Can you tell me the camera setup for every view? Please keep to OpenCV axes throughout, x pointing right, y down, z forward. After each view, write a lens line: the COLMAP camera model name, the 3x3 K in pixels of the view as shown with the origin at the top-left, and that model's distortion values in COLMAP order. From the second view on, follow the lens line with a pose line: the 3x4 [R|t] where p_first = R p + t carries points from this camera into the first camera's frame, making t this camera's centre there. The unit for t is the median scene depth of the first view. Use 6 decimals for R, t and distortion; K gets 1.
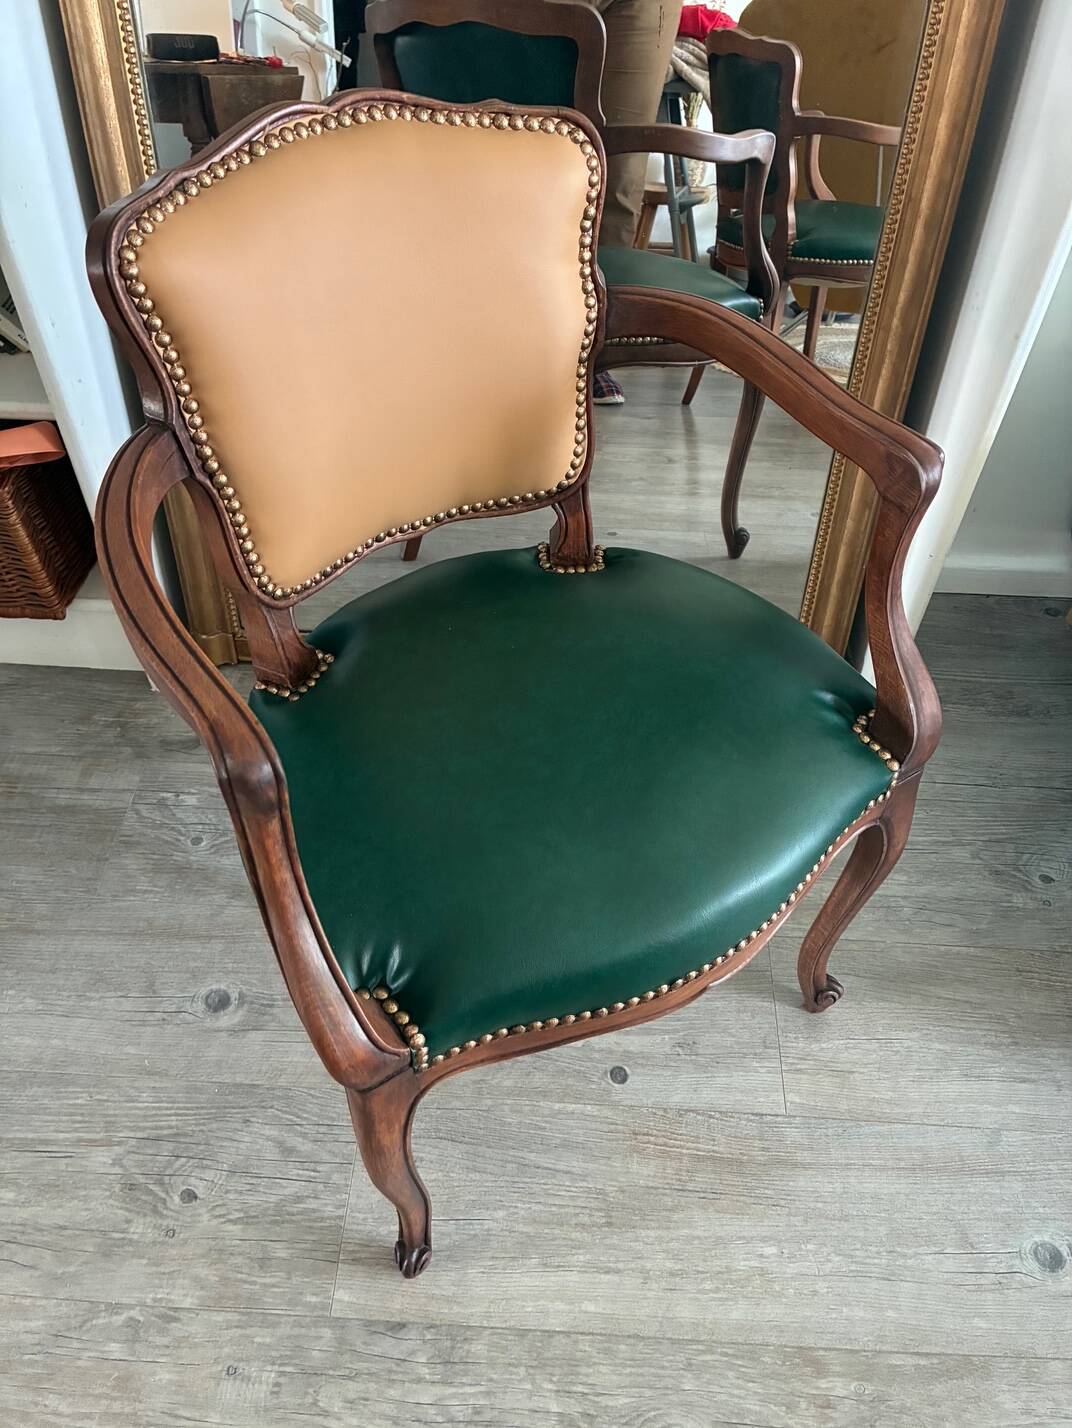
lens RADIAL K [[1079.7, 0, 531.9], [0, 1079.7, 710.9], [0, 0, 1]] dist [0.044140, -0.056345]
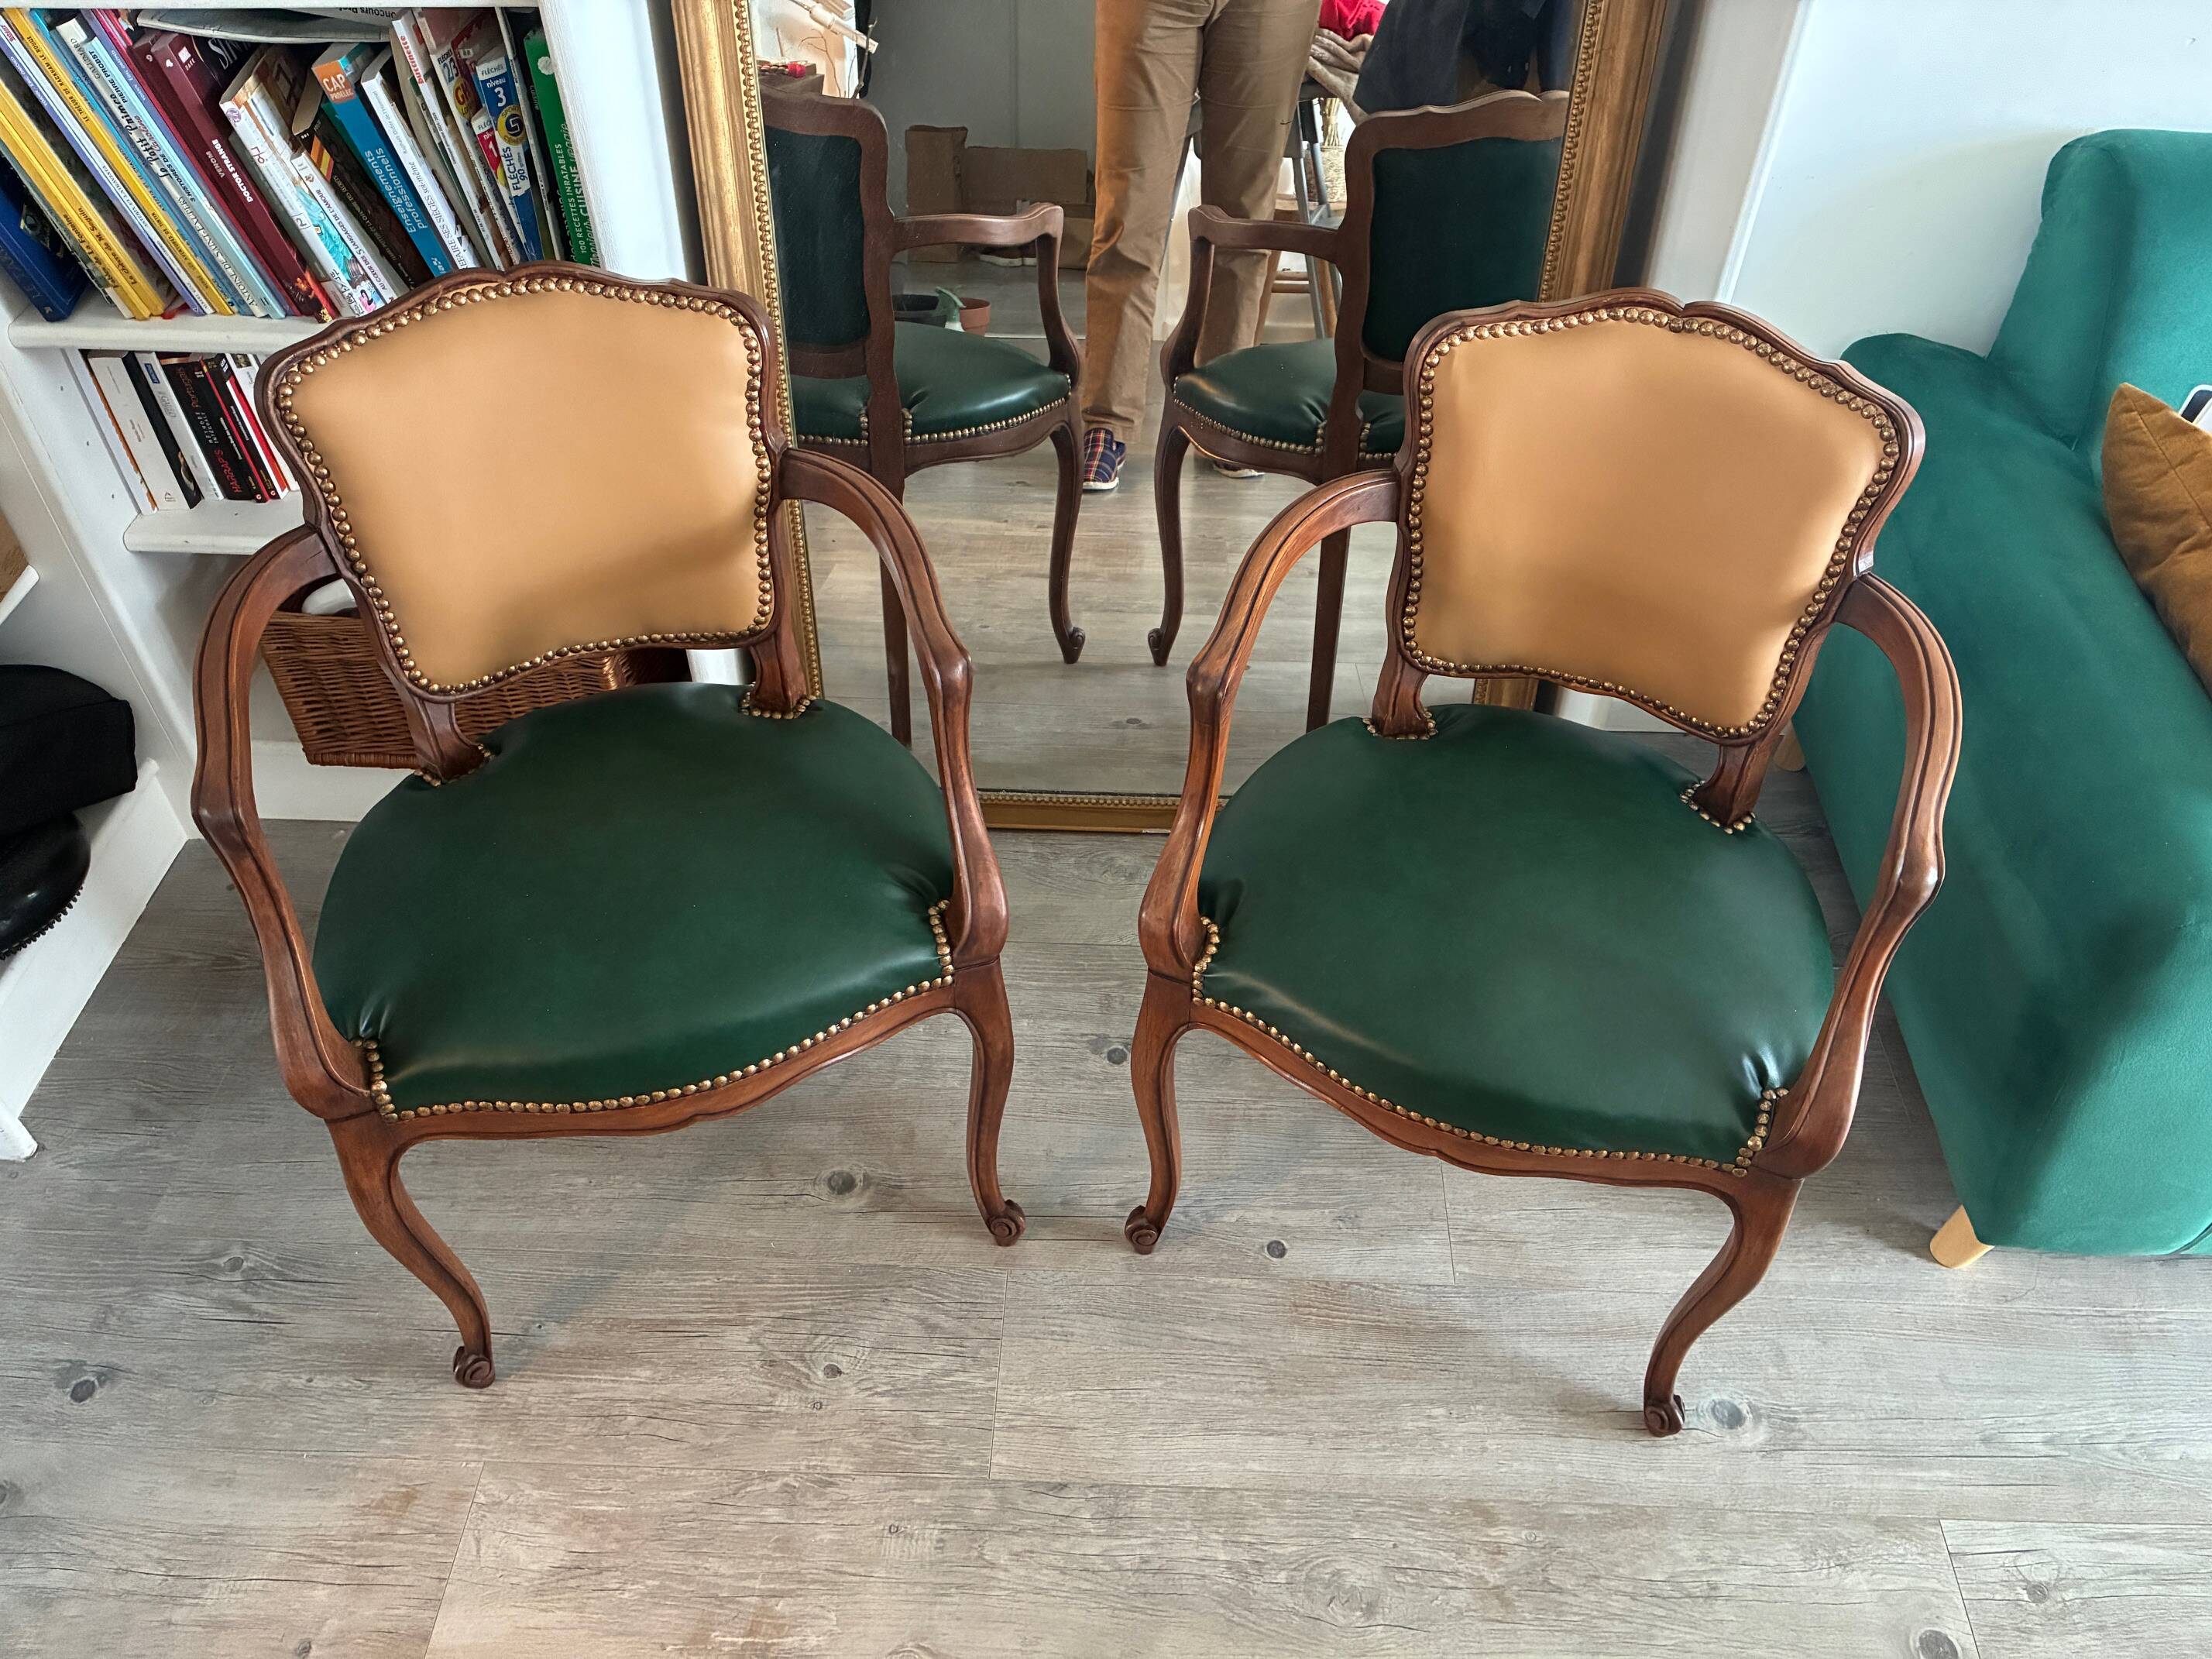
lens RADIAL K [[1672.5, 0, 1117.3], [0, 1672.5, 835.5], [0, 0, 1]] dist [0.044140, -0.056345]
pose [[0.999826, -0.016820, 0.008107, -0.066677], [0.017232, 0.998409, -0.053690, 0.056761], [-0.007191, 0.053821, 0.998525, -0.492217]]
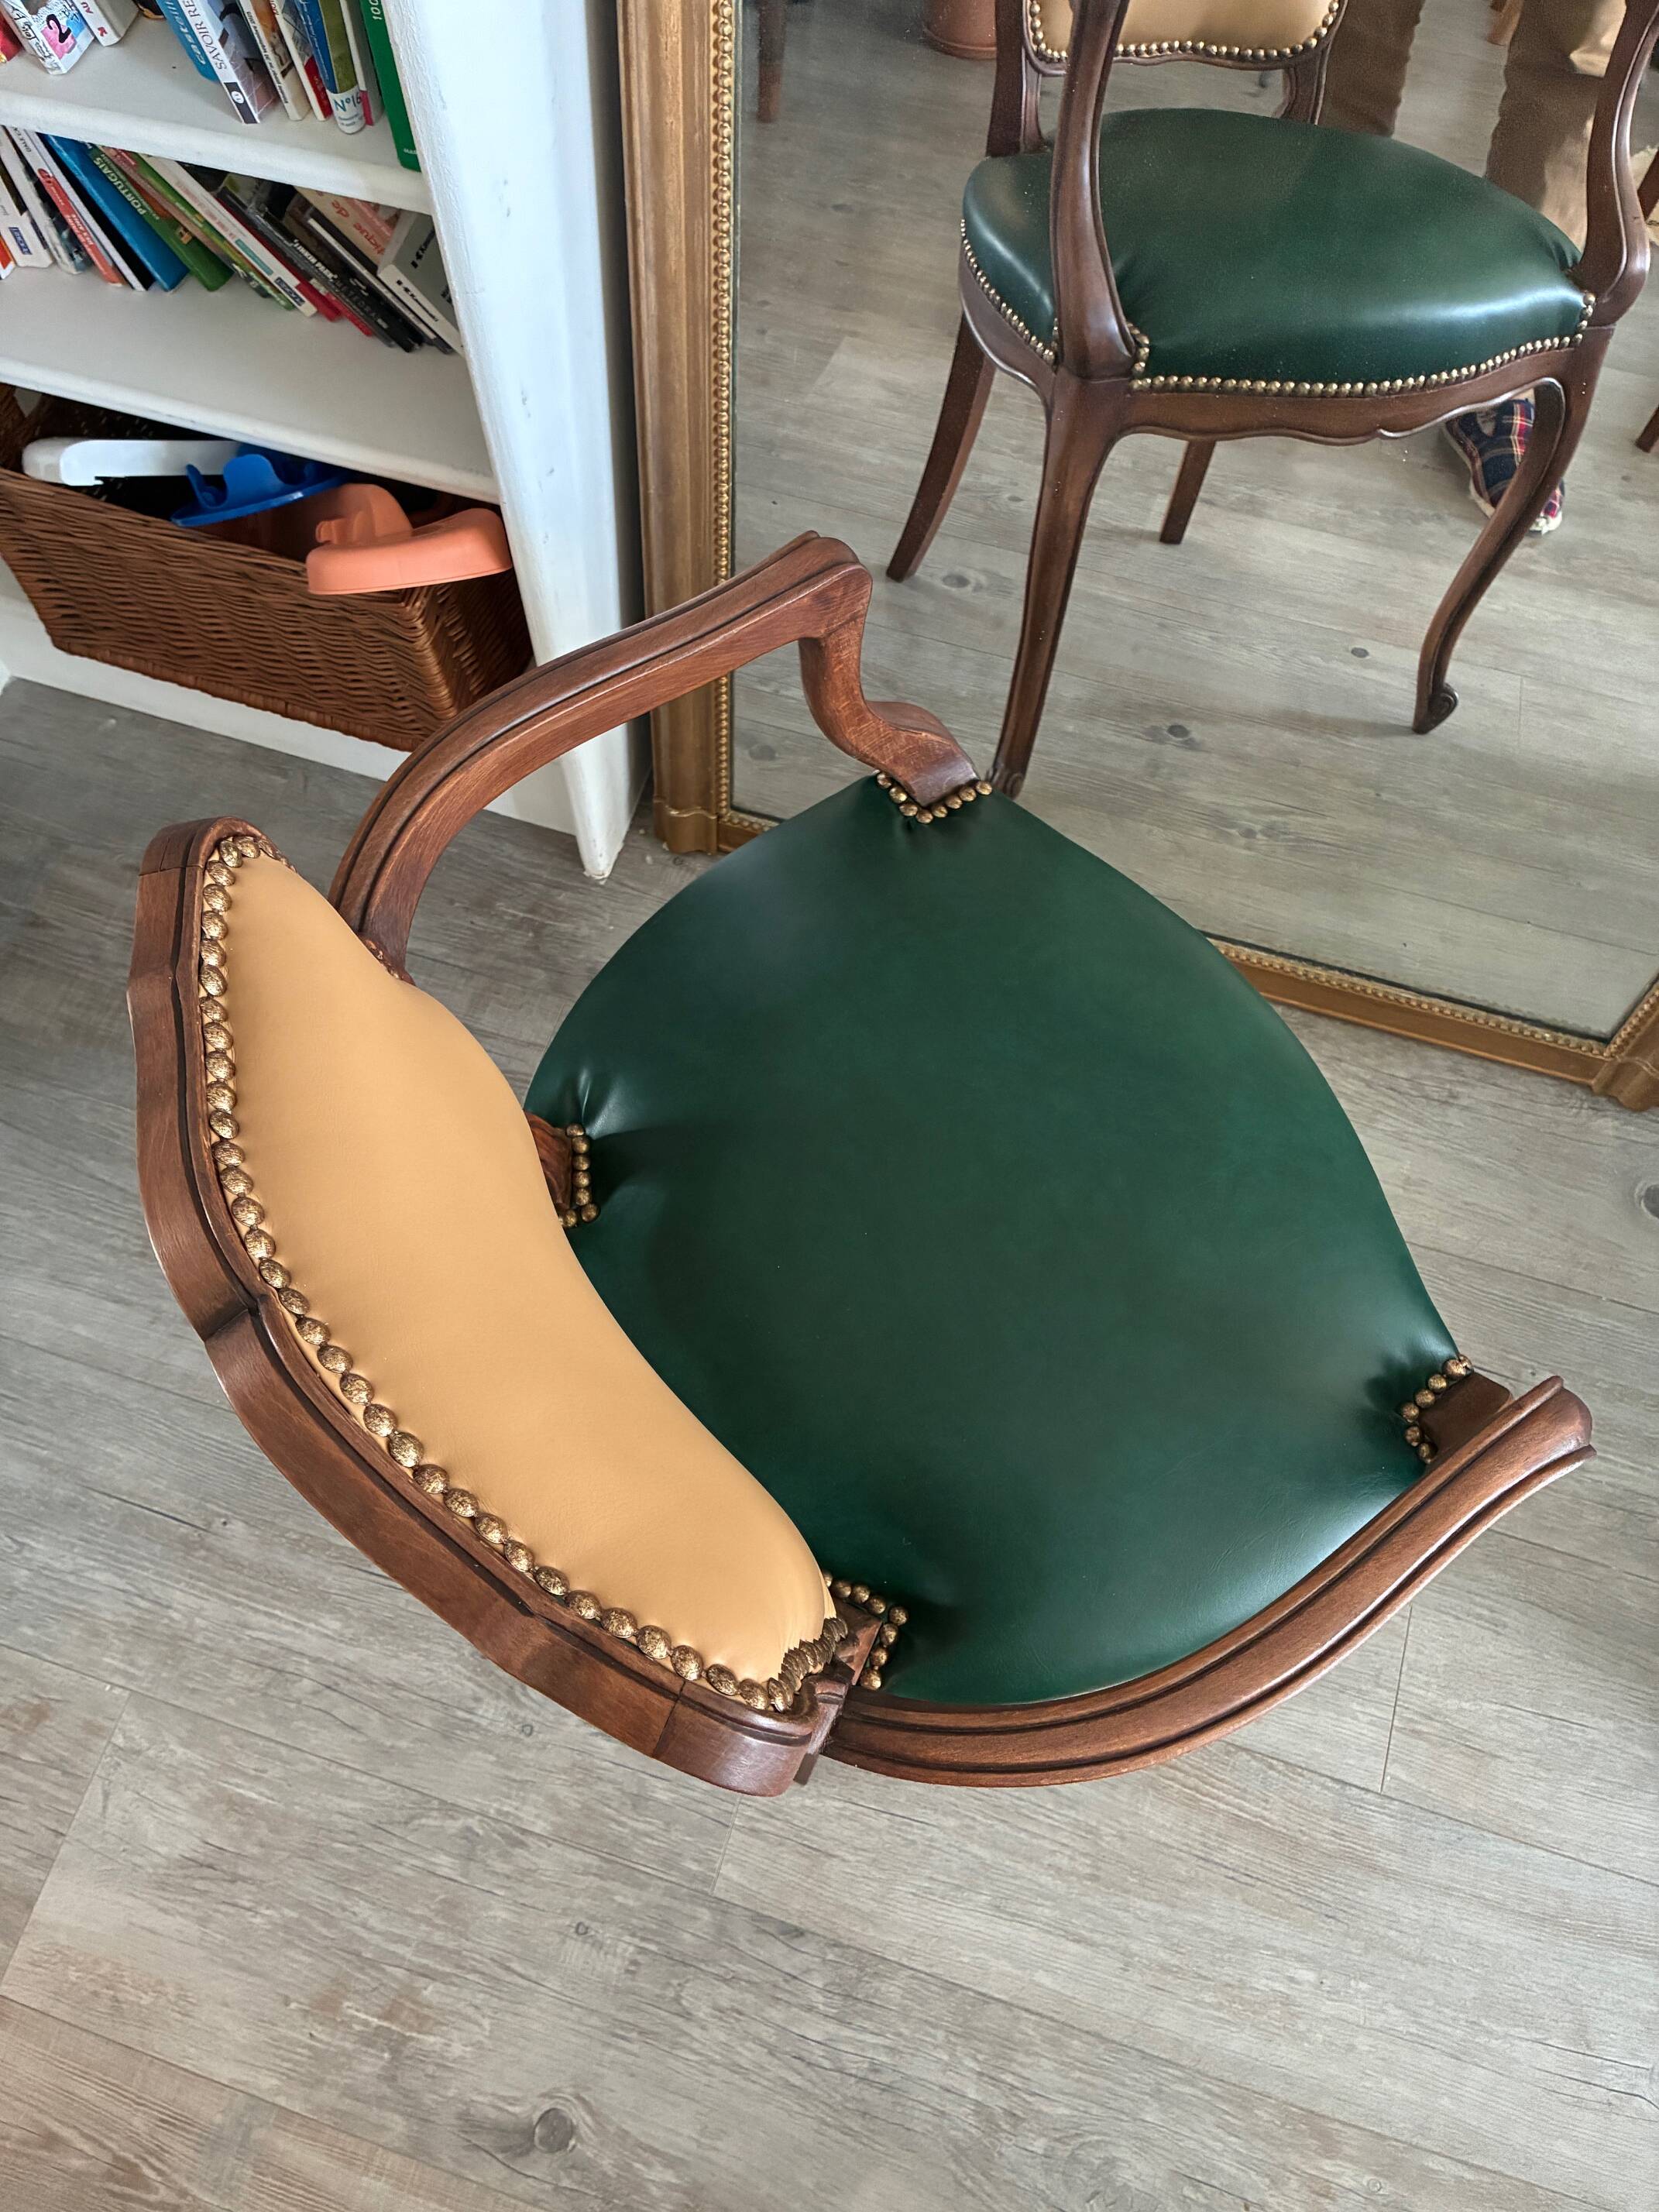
lens RADIAL K [[1672.5, 0, 806.6], [0, 1672.5, 1097.4], [0, 0, 1]] dist [0.044140, -0.056345]
pose [[0.966882, 0.225560, -0.119419, -0.095762], [-0.177049, 0.929791, 0.322711, -0.335745], [0.183826, -0.290881, 0.938934, 0.049989]]
